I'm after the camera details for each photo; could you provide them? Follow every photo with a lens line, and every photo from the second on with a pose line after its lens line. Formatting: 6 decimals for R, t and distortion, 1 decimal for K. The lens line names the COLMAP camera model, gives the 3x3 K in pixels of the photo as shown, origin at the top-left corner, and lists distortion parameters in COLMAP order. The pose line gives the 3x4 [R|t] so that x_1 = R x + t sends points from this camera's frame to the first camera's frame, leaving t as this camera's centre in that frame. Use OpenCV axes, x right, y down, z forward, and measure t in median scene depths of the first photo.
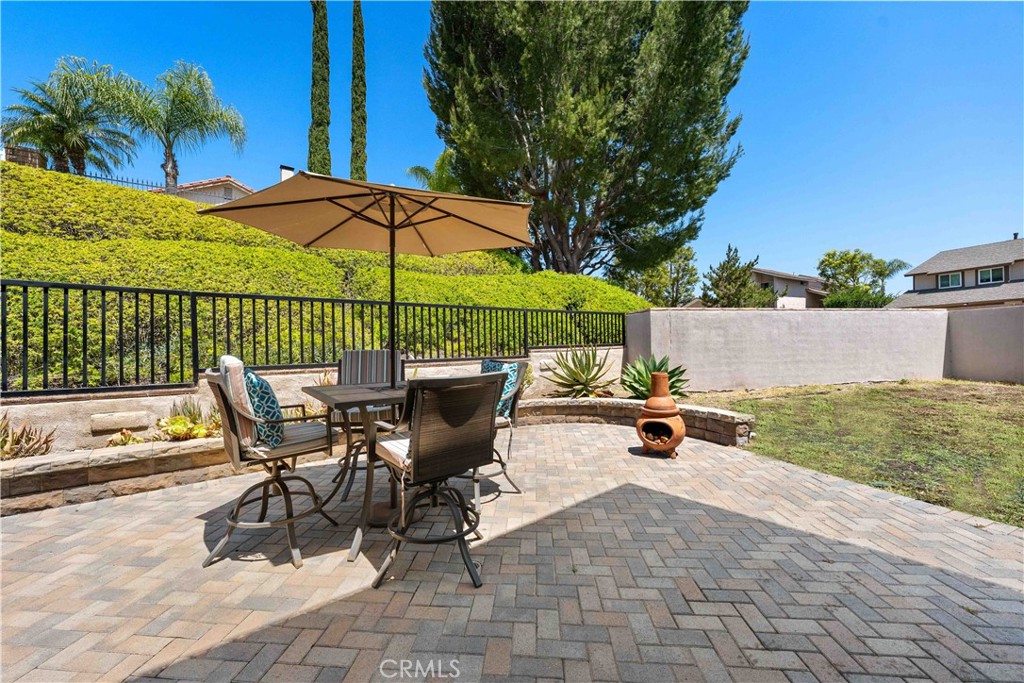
lens RADIAL K [[408.9, 0, 512.0], [0, 408.9, 341.5], [0, 0, 1]] dist [-0.000572, -0.000174]
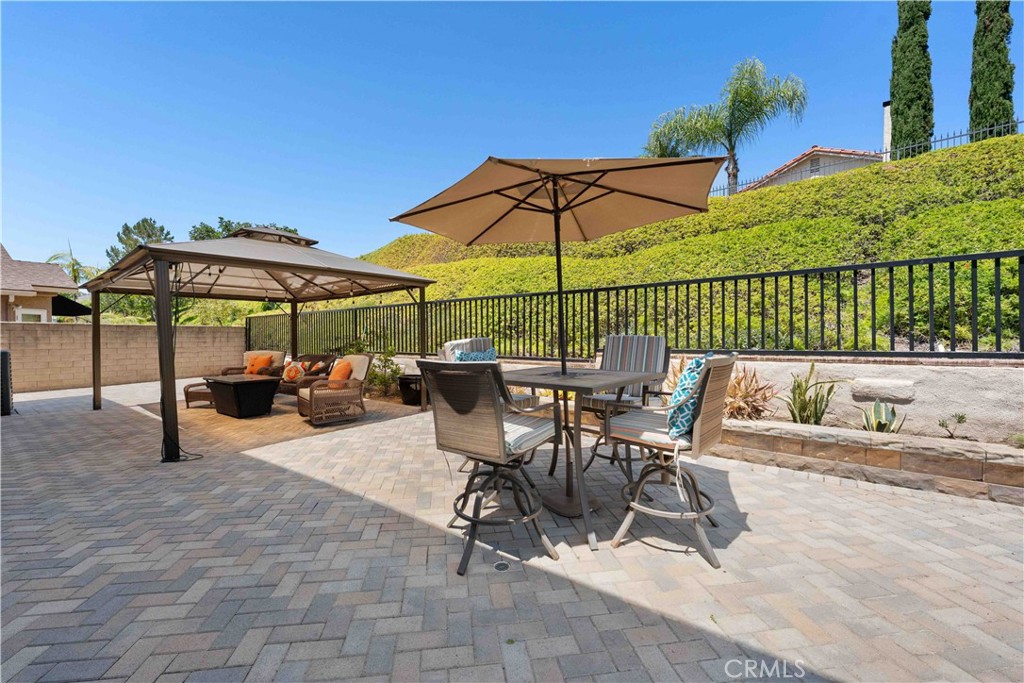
lens RADIAL K [[419.9, 0, 507.1], [0, 419.9, 339.3], [0, 0, 1]] dist [-0.000702, -0.000009]
pose [[0.211545, 0.025164, -0.977044, 0.389486], [0.015302, 0.999461, 0.029054, -0.004927], [0.977248, -0.021097, 0.211046, 0.372788]]
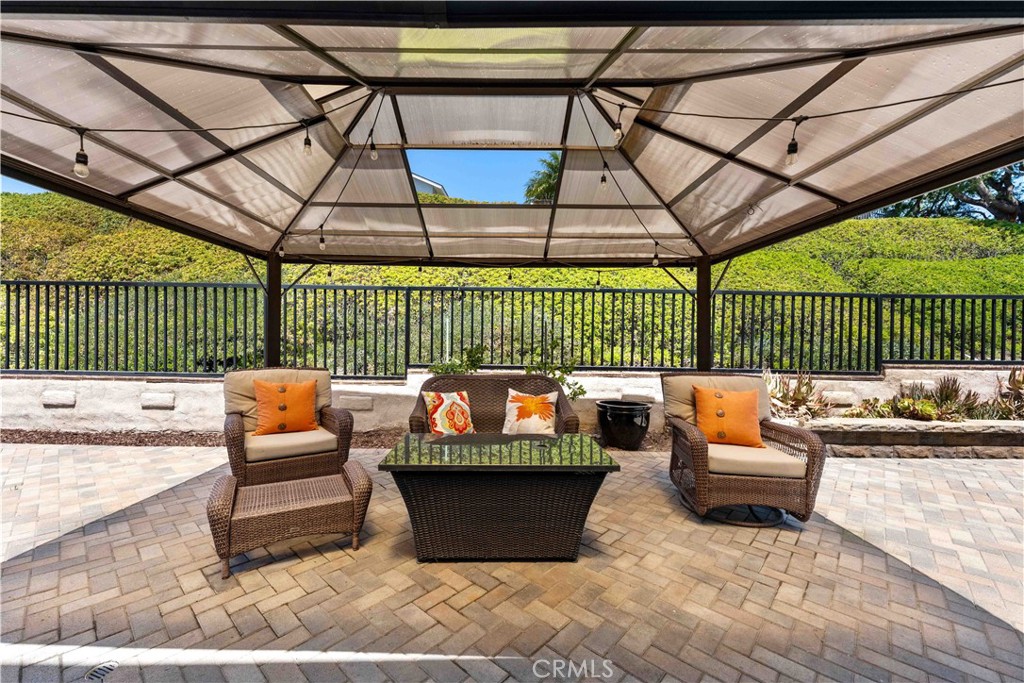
lens RADIAL K [[422.8, 0, 488.1], [0, 422.8, 341.9], [0, 0, 1]] dist [-0.023126, -0.000053]
pose [[0.761982, 0.035083, -0.646647, -0.769985], [-0.019273, 0.999318, 0.031505, -0.000566], [0.647311, -0.011543, 0.762138, -0.562313]]
